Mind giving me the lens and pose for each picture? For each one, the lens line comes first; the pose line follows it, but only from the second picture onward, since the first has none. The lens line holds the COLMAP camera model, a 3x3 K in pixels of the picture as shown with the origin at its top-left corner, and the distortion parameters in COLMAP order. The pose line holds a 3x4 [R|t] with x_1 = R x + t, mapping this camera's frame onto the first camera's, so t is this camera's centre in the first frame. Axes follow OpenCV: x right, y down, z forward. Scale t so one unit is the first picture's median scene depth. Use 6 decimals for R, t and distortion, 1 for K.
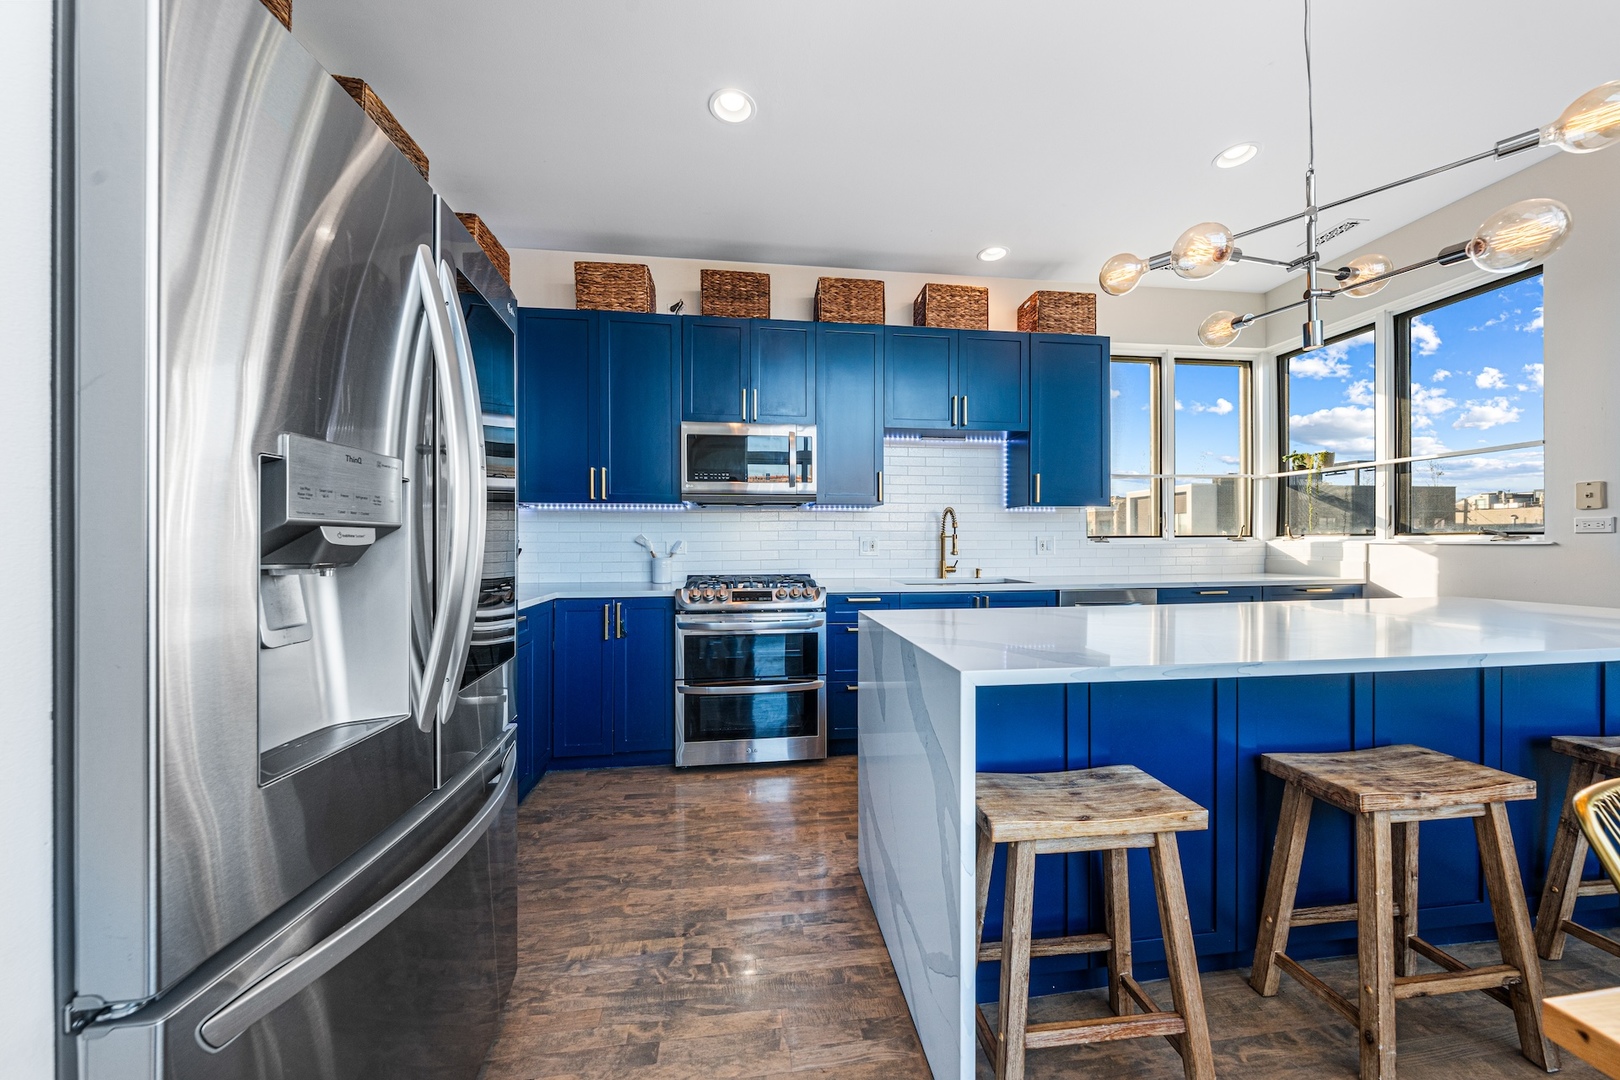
lens RADIAL K [[565.5, 0, 810.0], [0, 565.5, 540.0], [0, 0, 1]] dist [-0.000730, 0.000153]
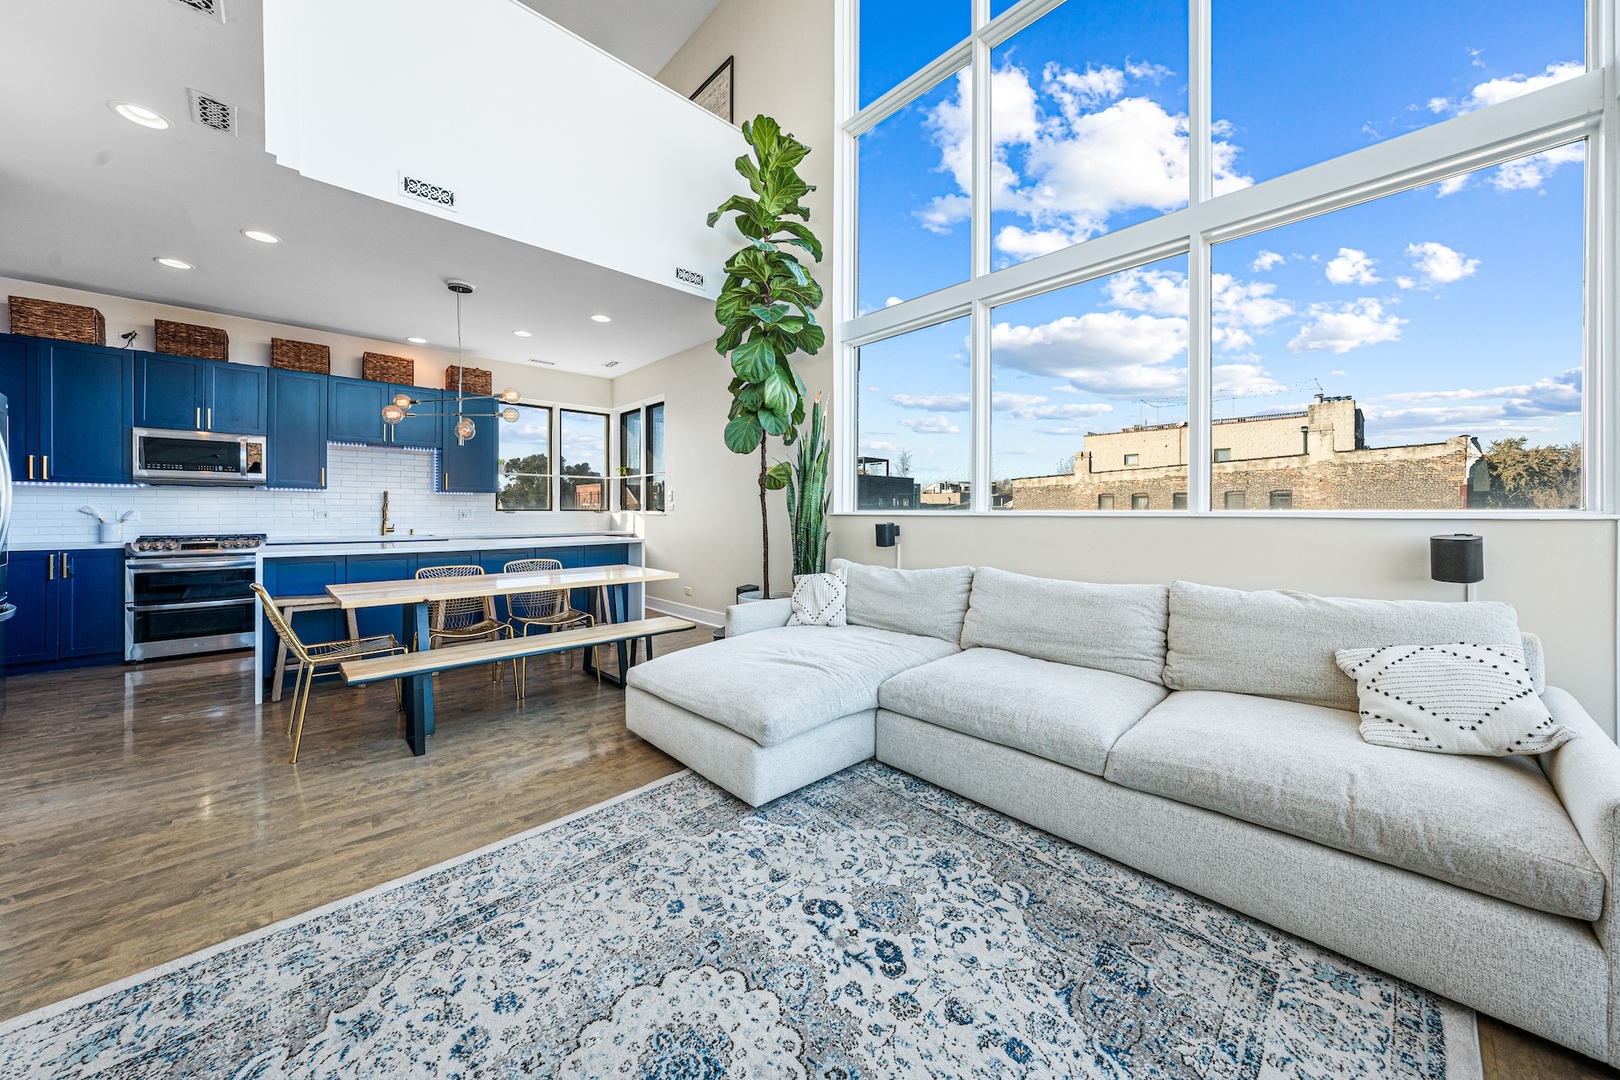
lens RADIAL K [[563.8, 0, 810.9], [0, 563.8, 512.2], [0, 0, 1]] dist [-0.001544, 0.000229]
pose [[0.806686, 0.003682, 0.590969, 0.287208], [-0.003484, 0.999993, -0.001474, 0.001180], [-0.590970, -0.000870, 0.806693, -1.057803]]
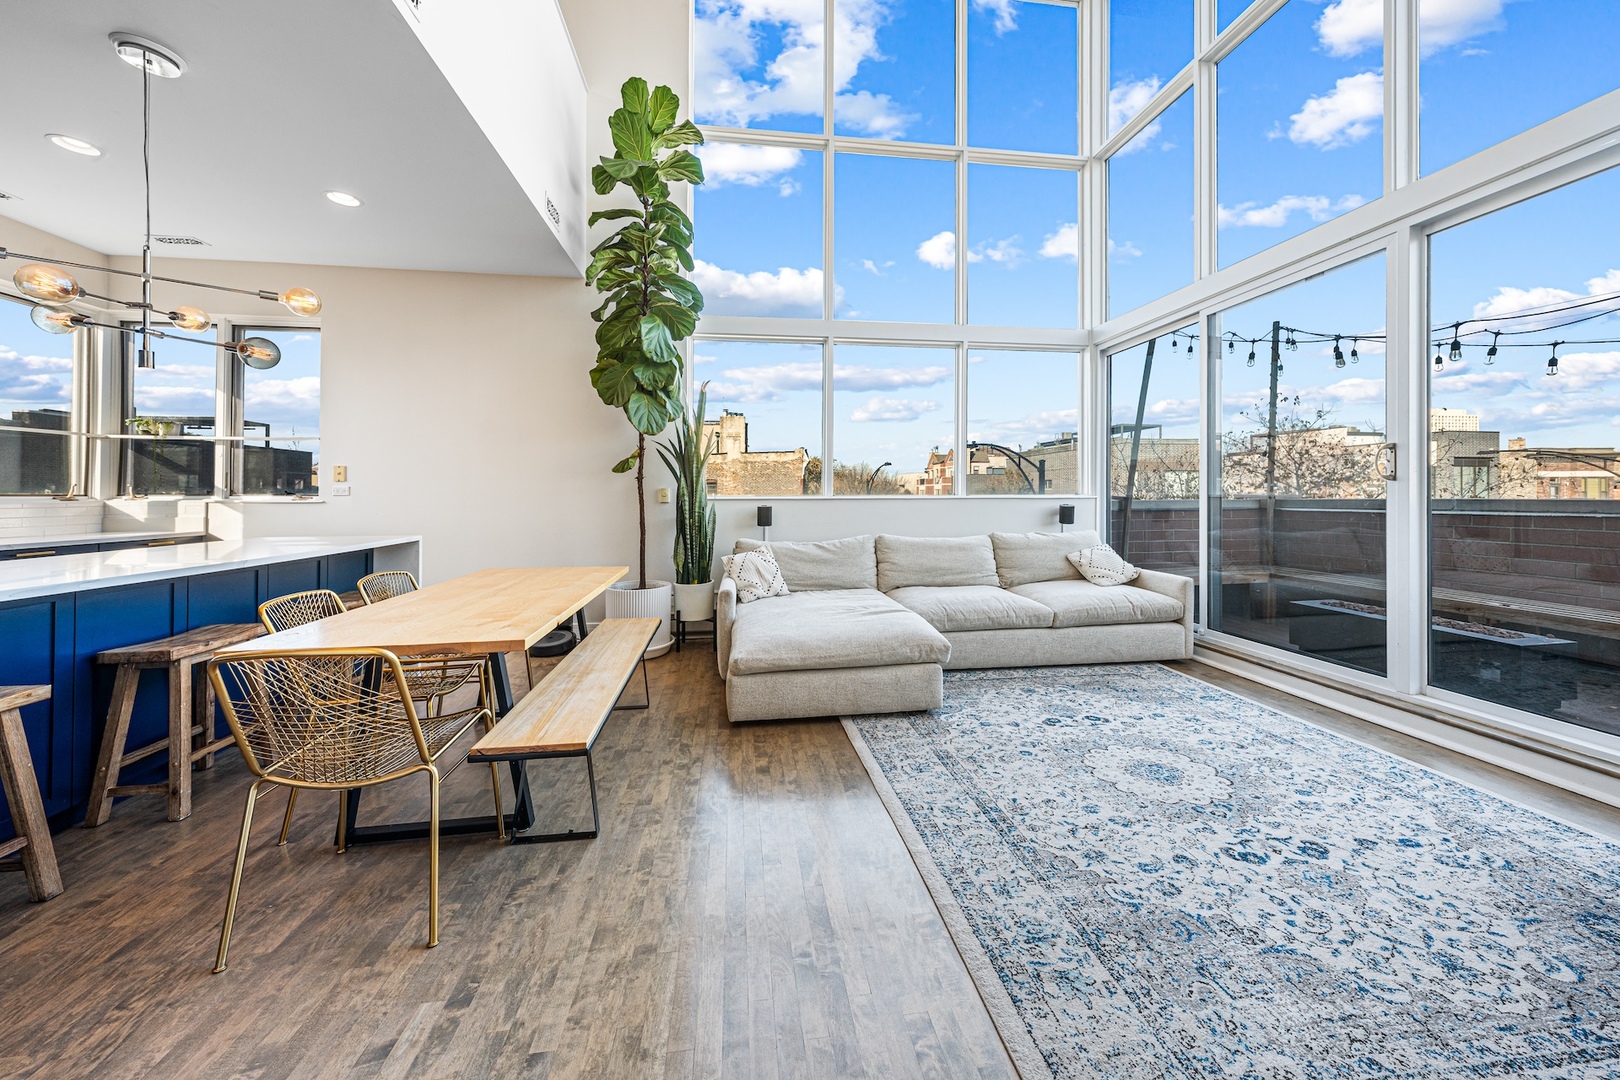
lens RADIAL K [[565.2, 0, 815.3], [0, 565.2, 488.2], [0, 0, 1]] dist [-0.002274, -0.000225]
pose [[-0.008976, 0.016585, 0.999822, -0.260208], [0.004368, 0.999854, -0.016546, 0.001763], [-0.999950, 0.004218, -0.009047, -0.323873]]
